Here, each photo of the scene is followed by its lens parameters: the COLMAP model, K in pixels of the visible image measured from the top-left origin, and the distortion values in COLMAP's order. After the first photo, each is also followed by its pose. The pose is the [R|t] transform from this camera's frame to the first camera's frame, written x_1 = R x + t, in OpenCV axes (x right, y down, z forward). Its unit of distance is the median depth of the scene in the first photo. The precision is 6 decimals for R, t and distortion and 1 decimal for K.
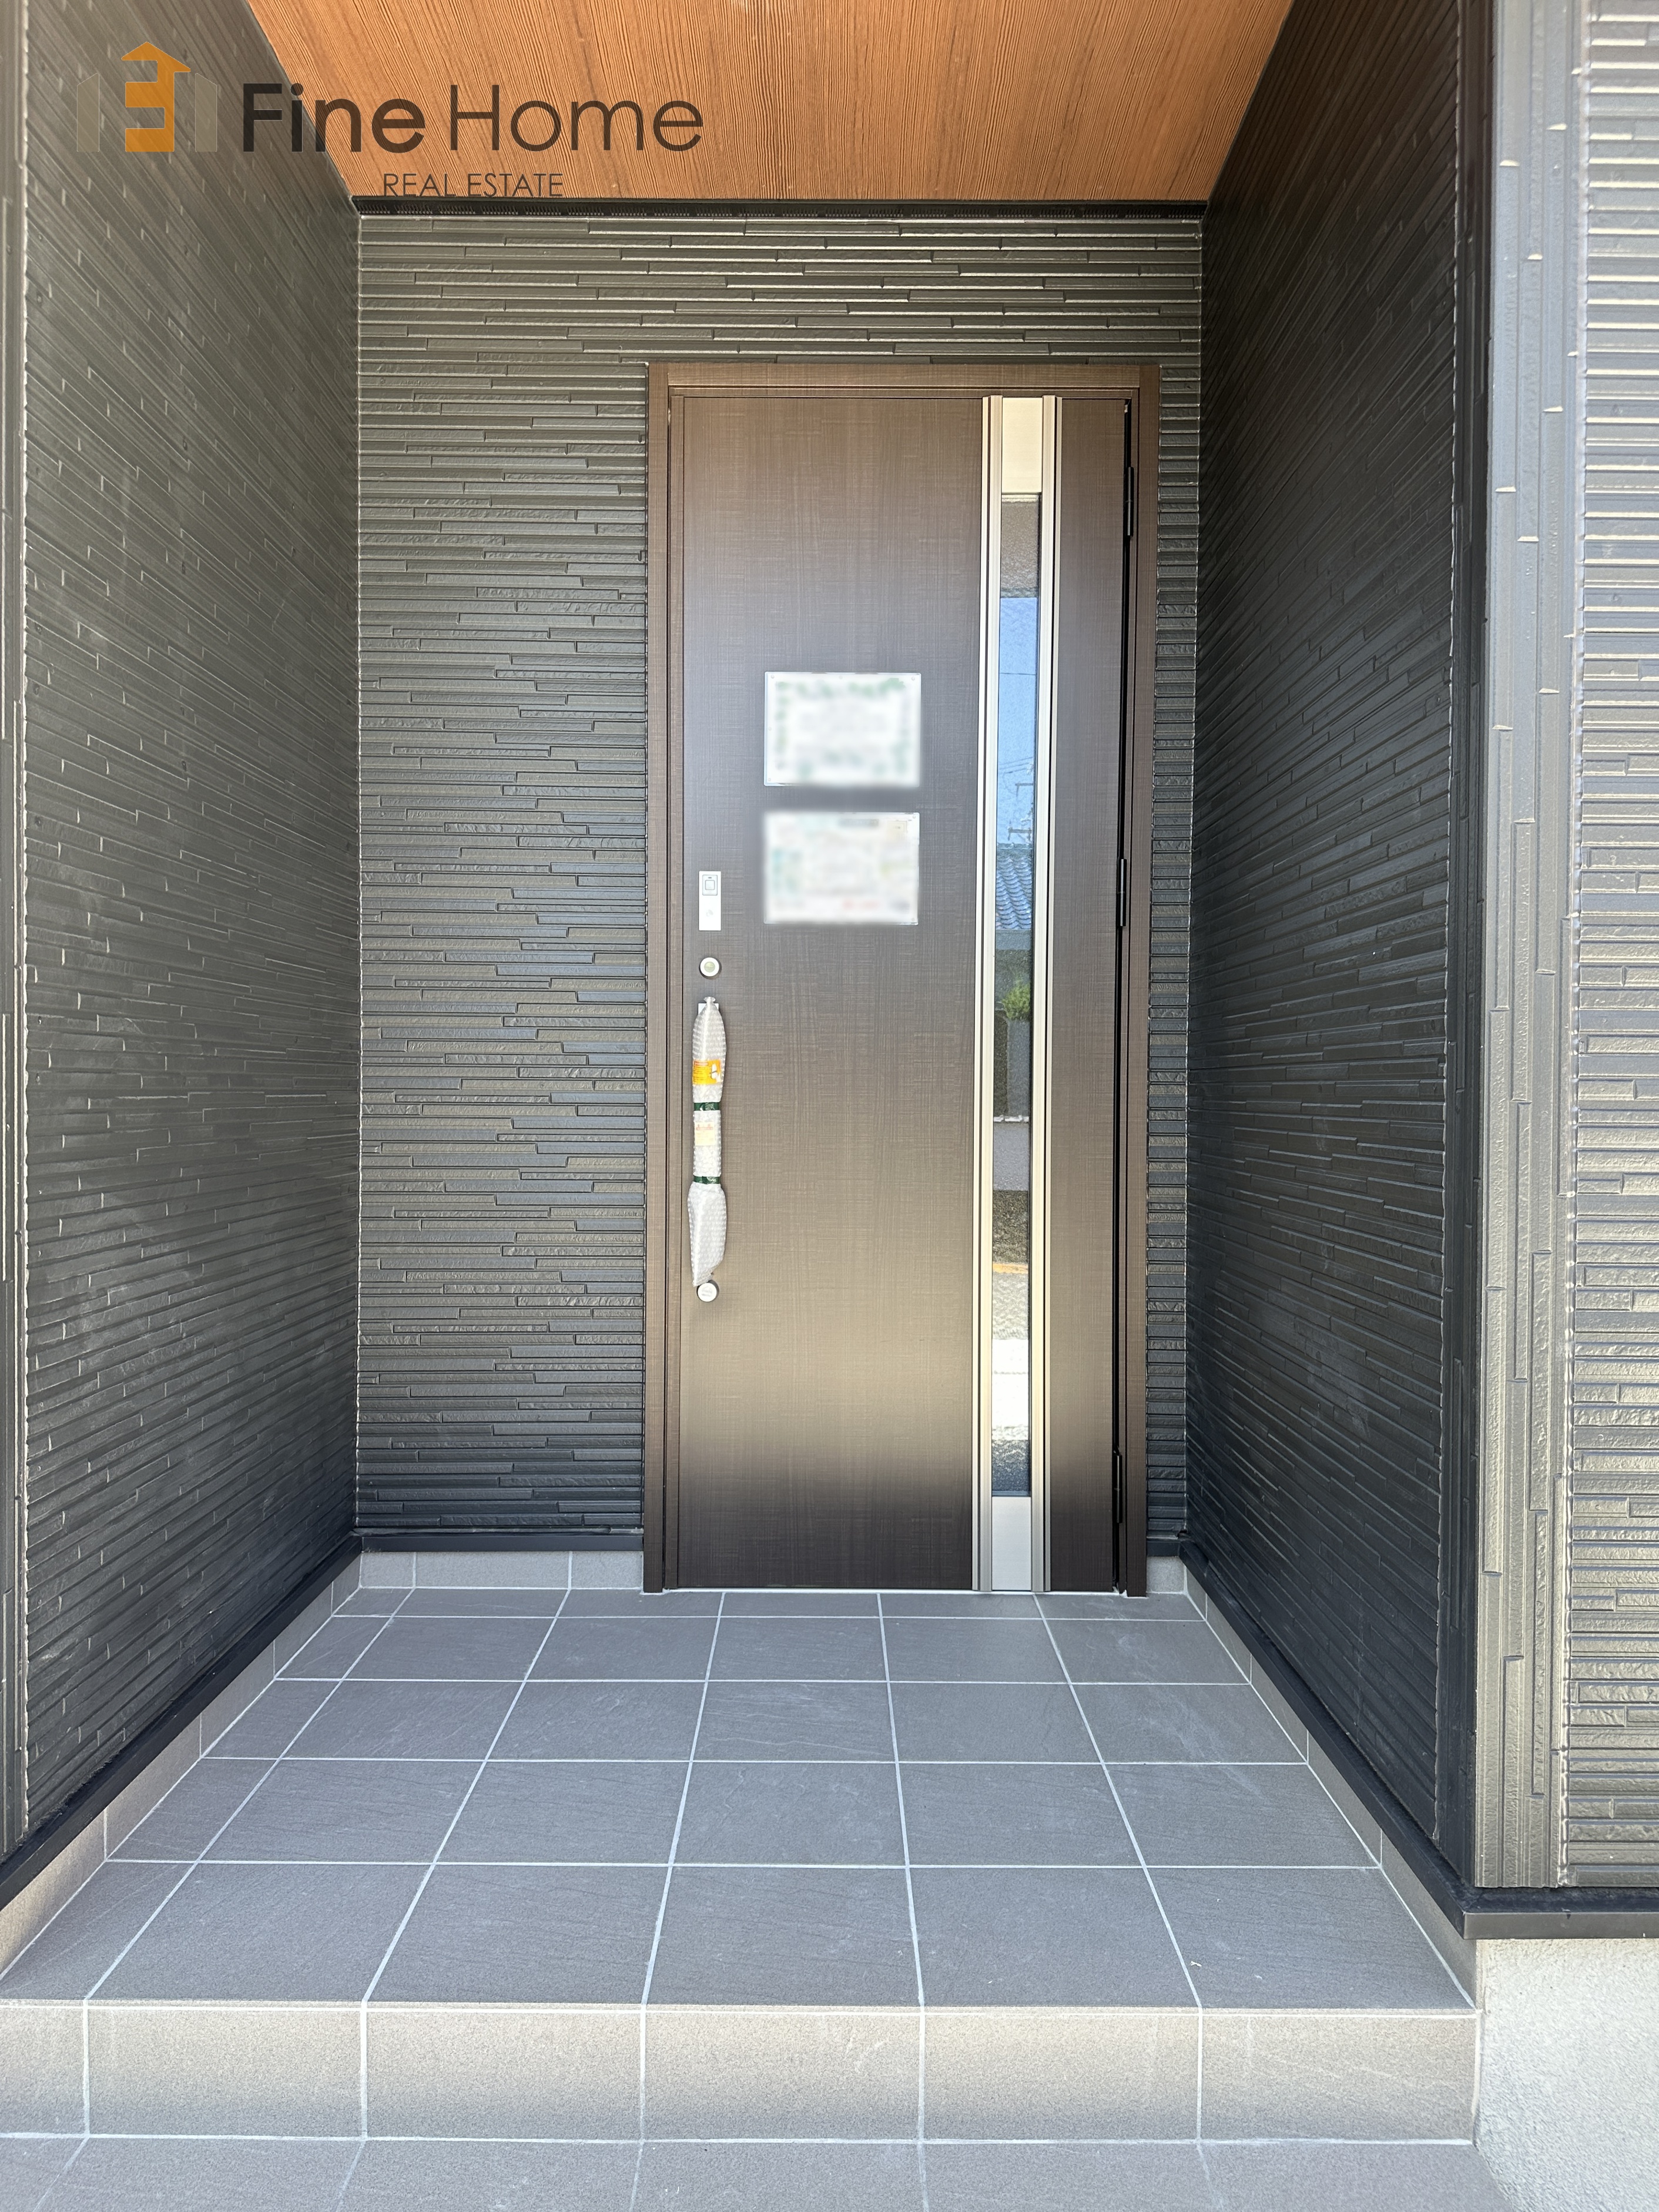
lens RADIAL K [[1548.2, 0, 829.5], [0, 1548.2, 1106.0], [0, 0, 1]] dist [0.085552, -0.117076]
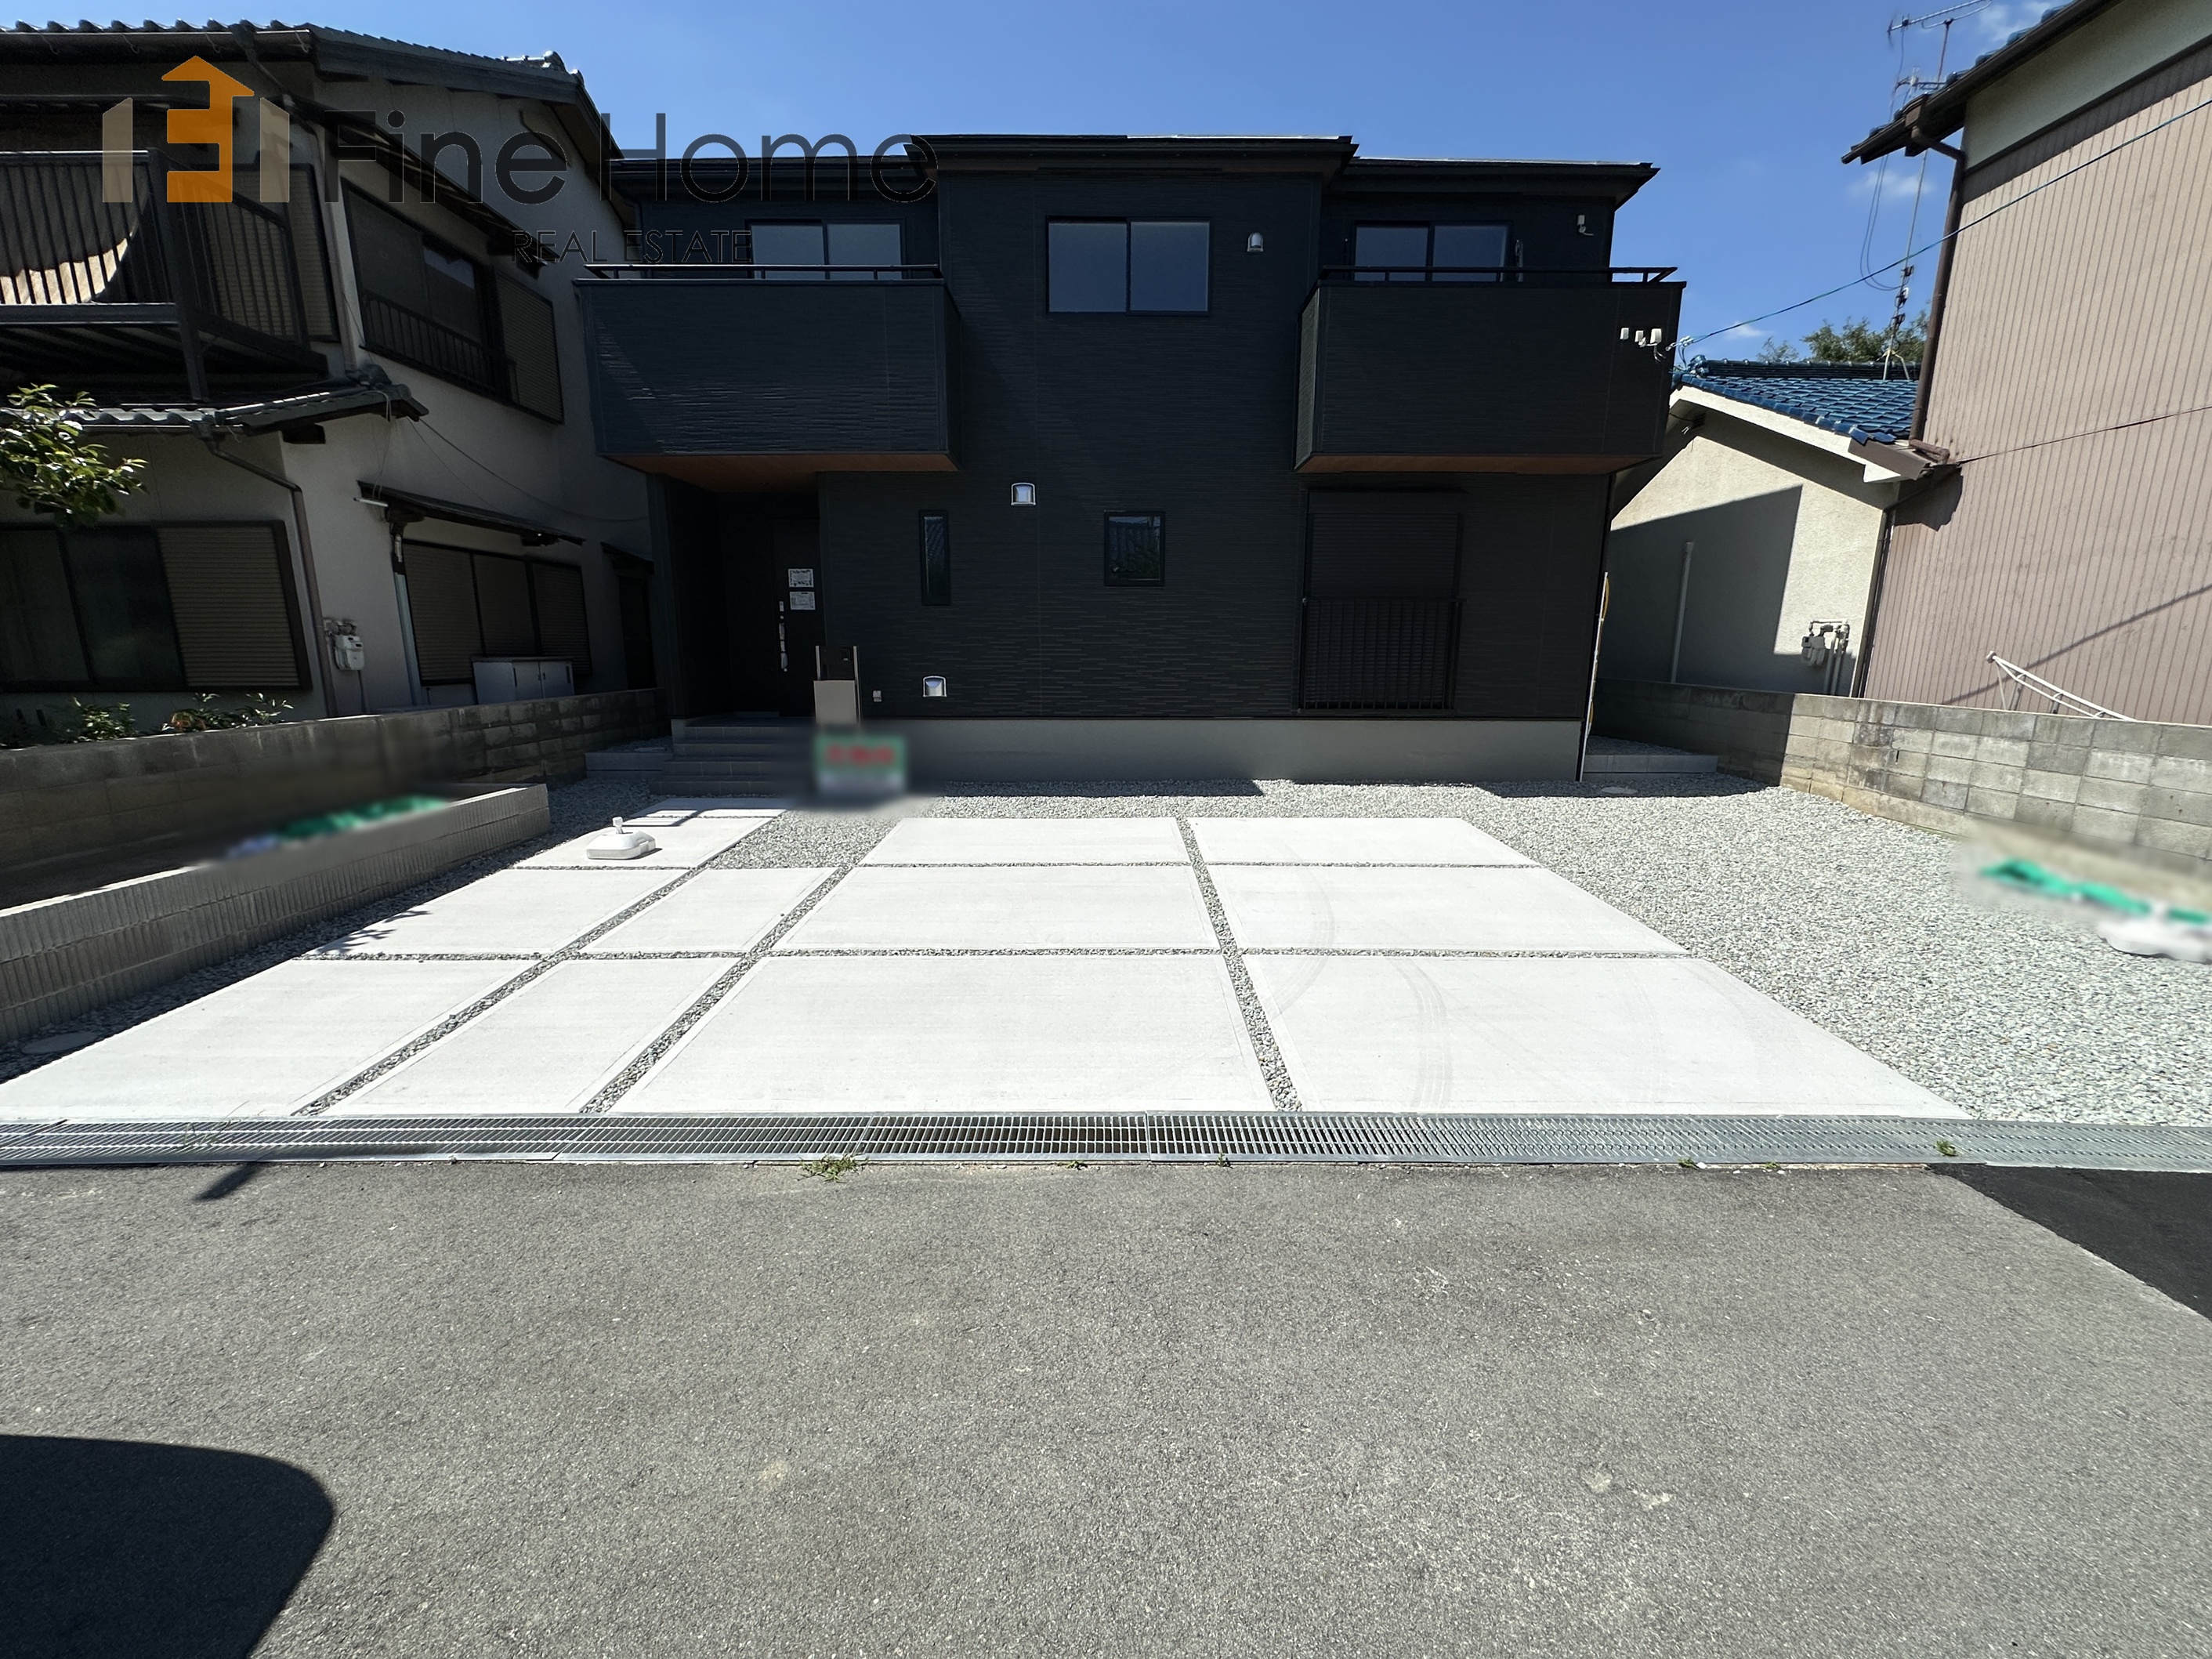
lens RADIAL K [[889.2, 0, 1107.8], [0, 889.2, 832.3], [0, 0, 1]] dist [-0.004606, 0.000153]
pose [[0.999775, -0.000863, -0.021188, 1.320040], [0.004961, 0.980957, 0.194161, 0.071840], [0.020617, -0.194222, 0.980741, -2.679007]]
